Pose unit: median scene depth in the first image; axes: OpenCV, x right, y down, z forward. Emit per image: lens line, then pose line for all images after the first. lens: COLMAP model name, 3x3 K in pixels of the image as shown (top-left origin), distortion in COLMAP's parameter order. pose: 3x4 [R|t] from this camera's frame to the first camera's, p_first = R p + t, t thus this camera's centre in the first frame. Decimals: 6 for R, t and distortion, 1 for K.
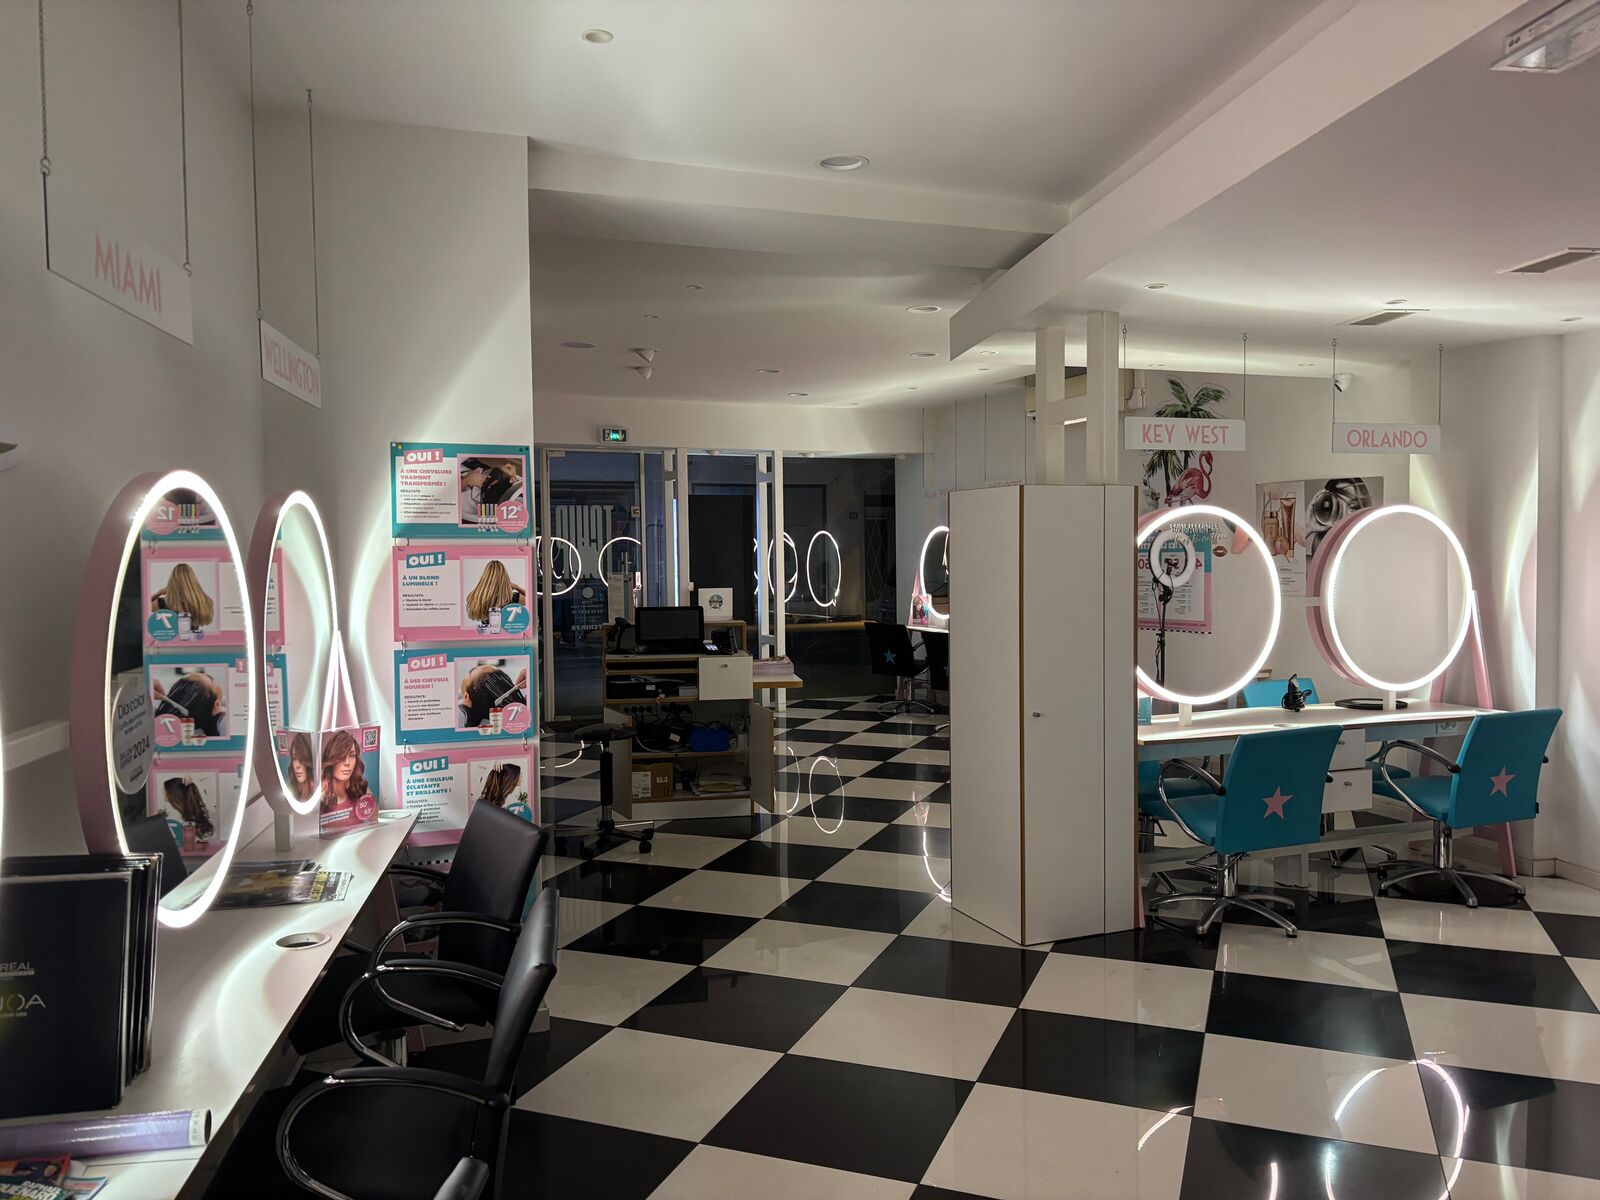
lens RADIAL K [[1192.2, 0, 803.3], [0, 1192.2, 594.9], [0, 0, 1]] dist [0.009495, -0.000172]
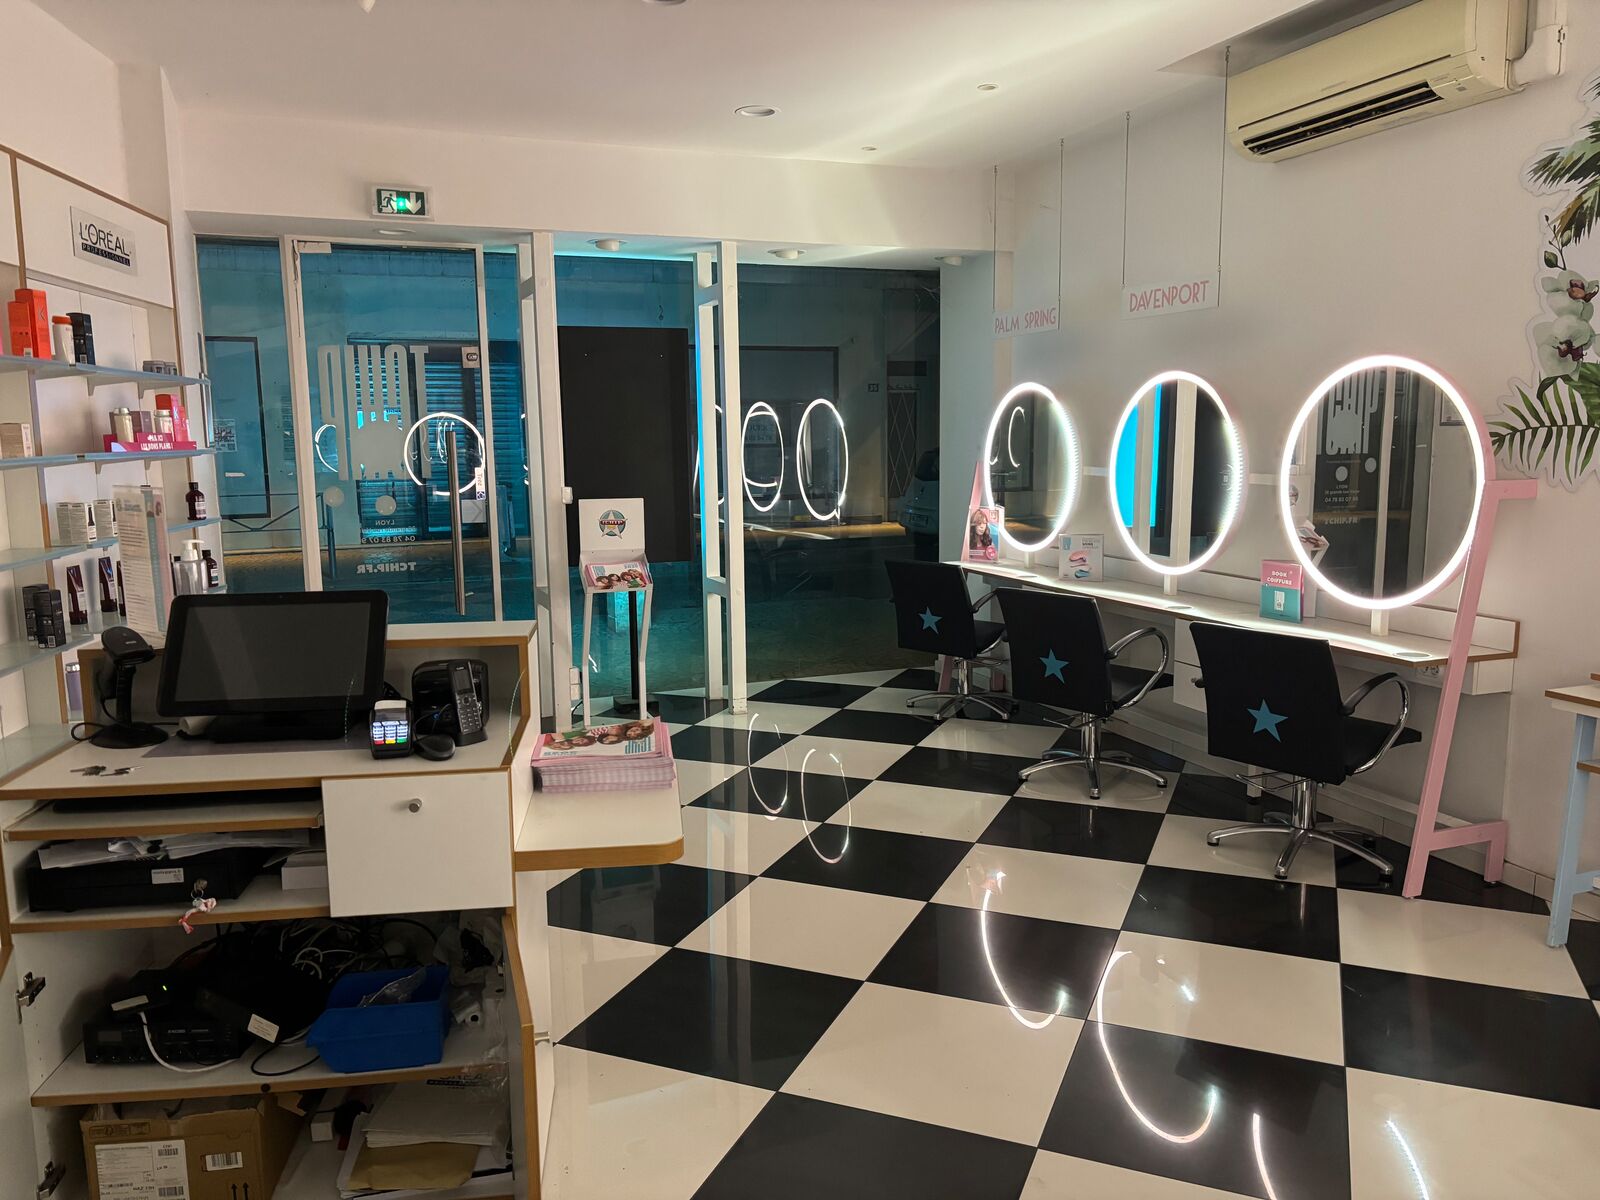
lens RADIAL K [[1192.2, 0, 789.5], [0, 1192.2, 613.4], [0, 0, 1]] dist [0.009495, -0.000172]
pose [[0.999534, 0.002361, -0.030441, 0.023454], [0.001041, 0.993788, 0.111288, -0.013432], [0.030514, -0.111268, 0.993322, 0.434384]]
